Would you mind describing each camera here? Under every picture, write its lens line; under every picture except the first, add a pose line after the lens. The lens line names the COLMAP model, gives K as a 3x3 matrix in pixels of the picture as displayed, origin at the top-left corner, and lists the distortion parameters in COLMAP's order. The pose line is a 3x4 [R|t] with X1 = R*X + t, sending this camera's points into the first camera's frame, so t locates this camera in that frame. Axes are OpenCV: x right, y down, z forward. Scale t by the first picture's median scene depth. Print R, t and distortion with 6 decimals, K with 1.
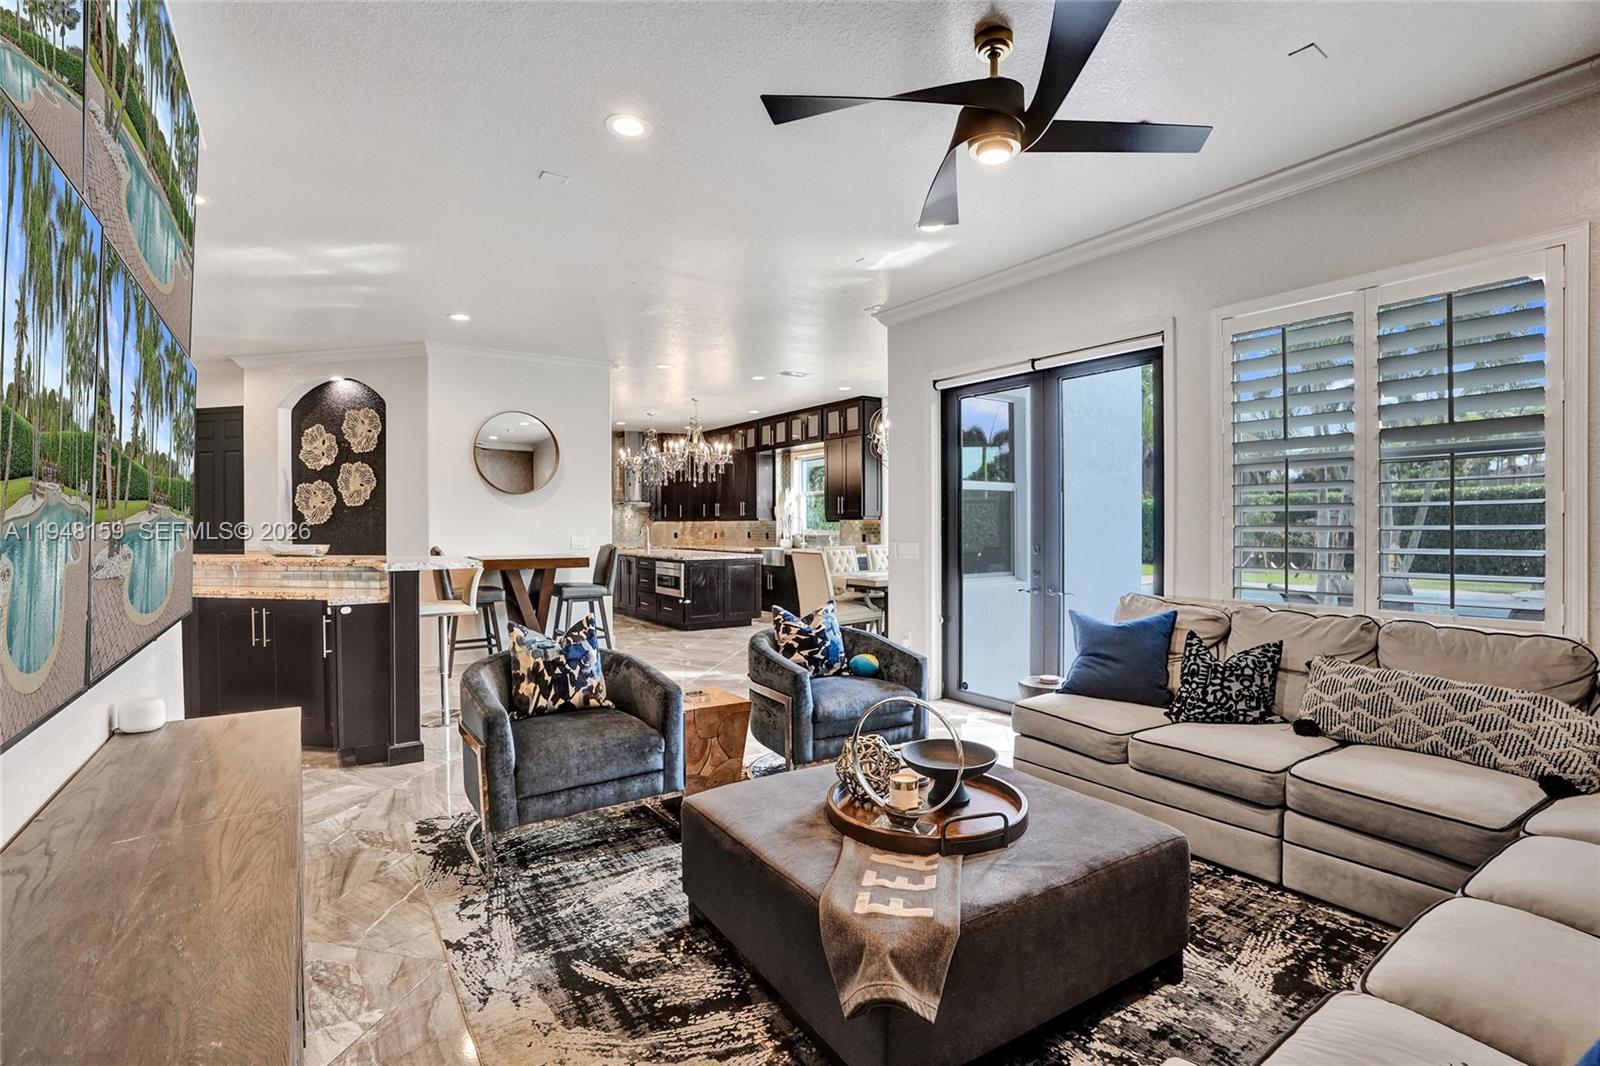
lens RADIAL K [[748.9, 0, 797.9], [0, 748.9, 523.3], [0, 0, 1]] dist [-0.072818, 0.032566]
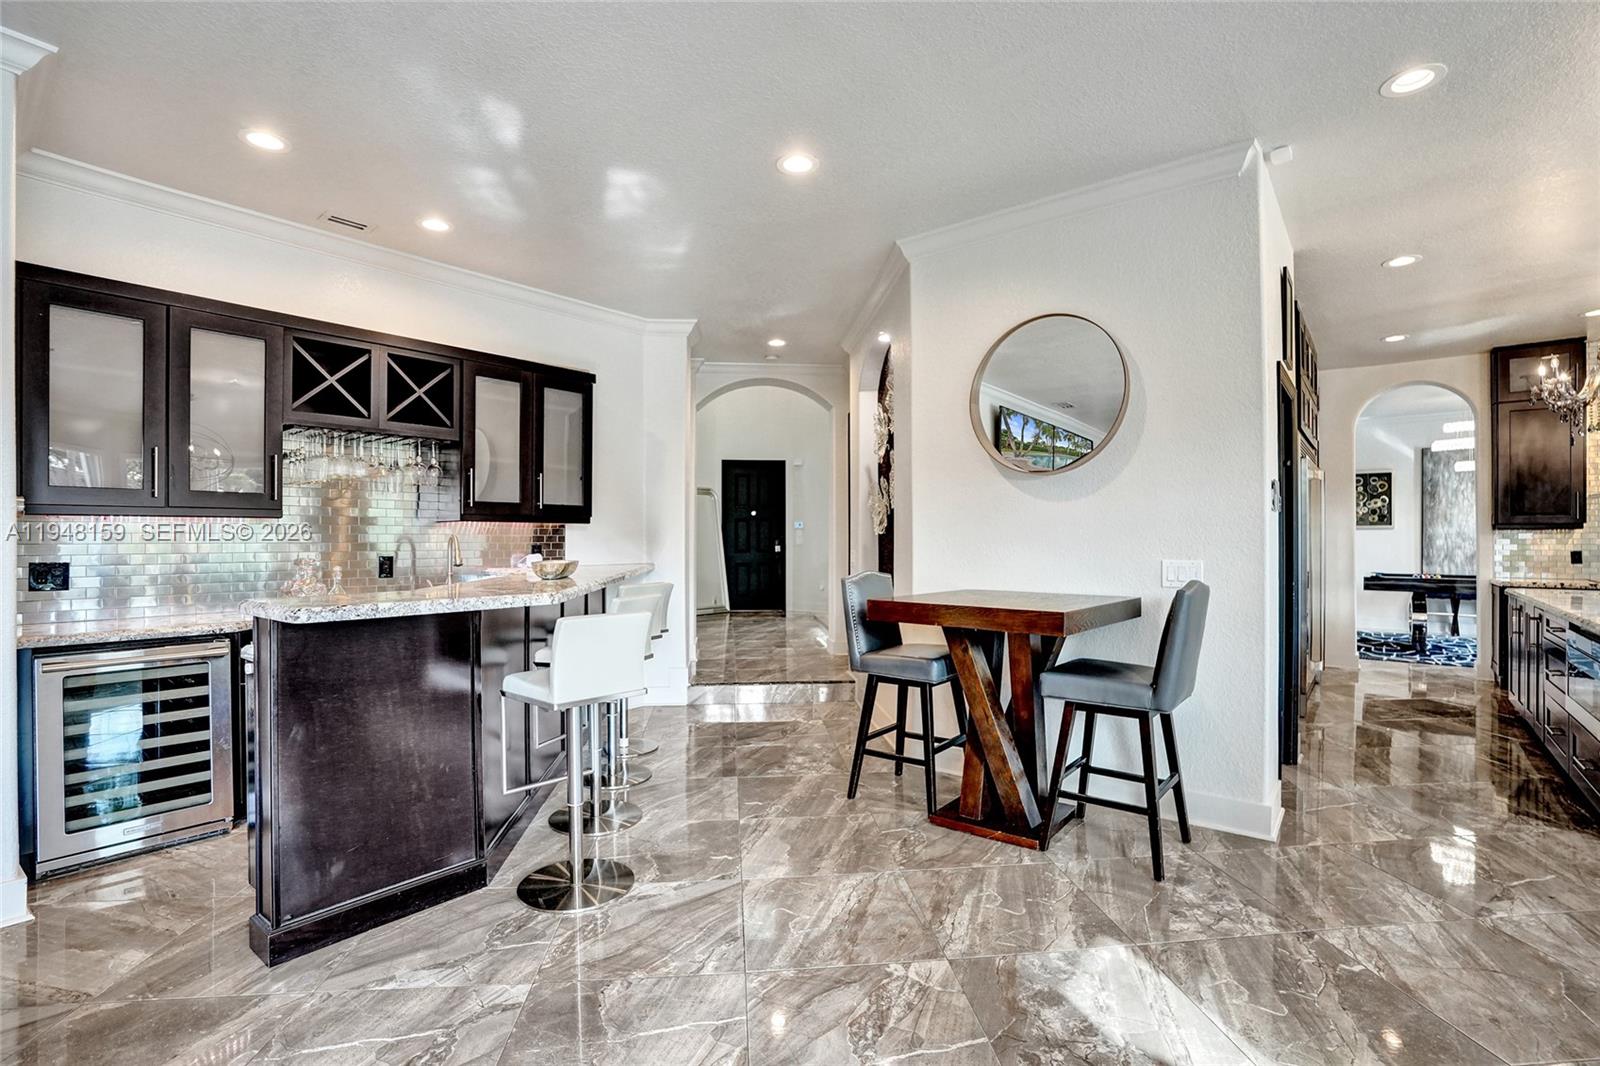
lens RADIAL K [[744.8, 0, 799.3], [0, 744.8, 535.9], [0, 0, 1]] dist [-0.071157, 0.030991]
pose [[0.282636, -0.000295, -0.959227, 0.065270], [0.004780, 0.999988, 0.001101, 0.001662], [0.959215, -0.004896, 0.282634, 0.703354]]
